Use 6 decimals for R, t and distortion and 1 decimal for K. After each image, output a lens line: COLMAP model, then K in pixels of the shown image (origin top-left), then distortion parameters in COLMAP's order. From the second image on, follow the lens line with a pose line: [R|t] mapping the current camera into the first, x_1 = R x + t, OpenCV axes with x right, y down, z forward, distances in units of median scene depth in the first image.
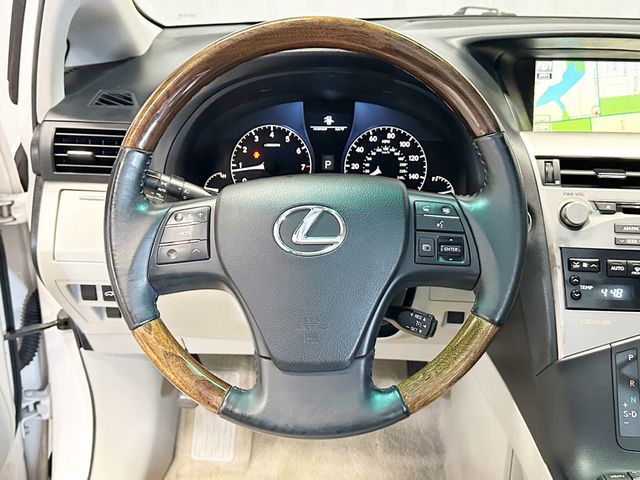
lens RADIAL K [[678.0, 0, 320.0], [0, 678.0, 240.0], [0, 0, 1]] dist [0.211625, -0.503392]
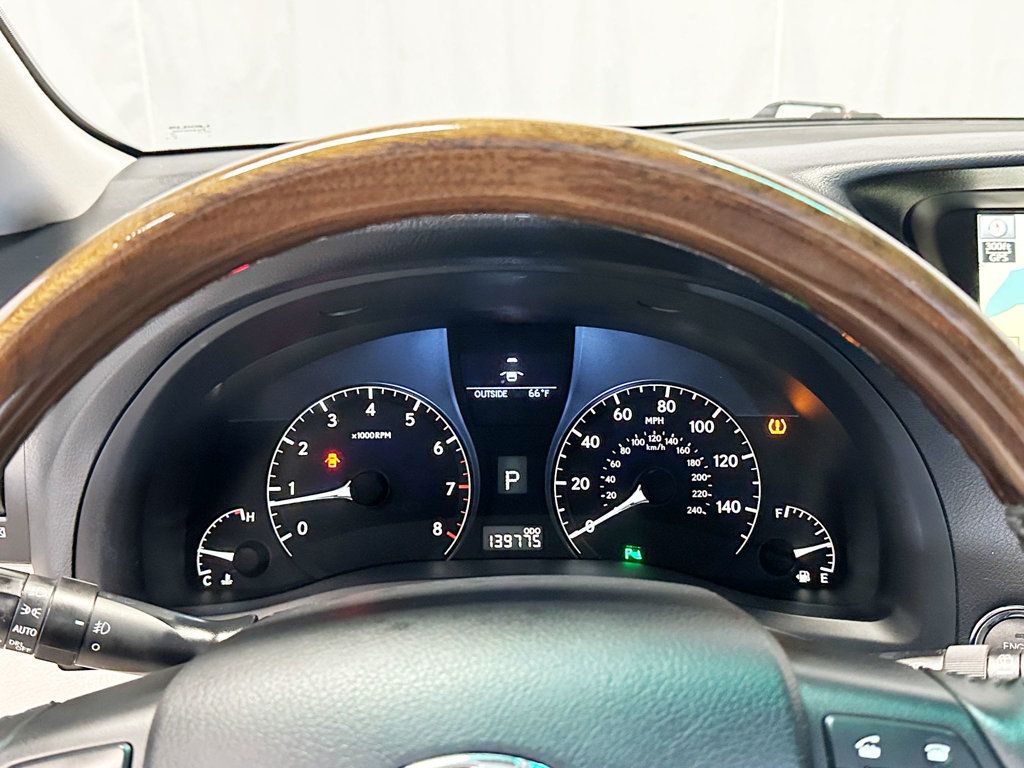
lens RADIAL K [[1084.8, 0, 512.0], [0, 1084.8, 384.0], [0, 0, 1]] dist [0.211625, -0.503392]
pose [[0.999407, -0.023710, 0.024978, -0.003060], [0.025761, 0.996024, -0.085279, -0.113253], [-0.022857, 0.085872, 0.996044, 0.359656]]
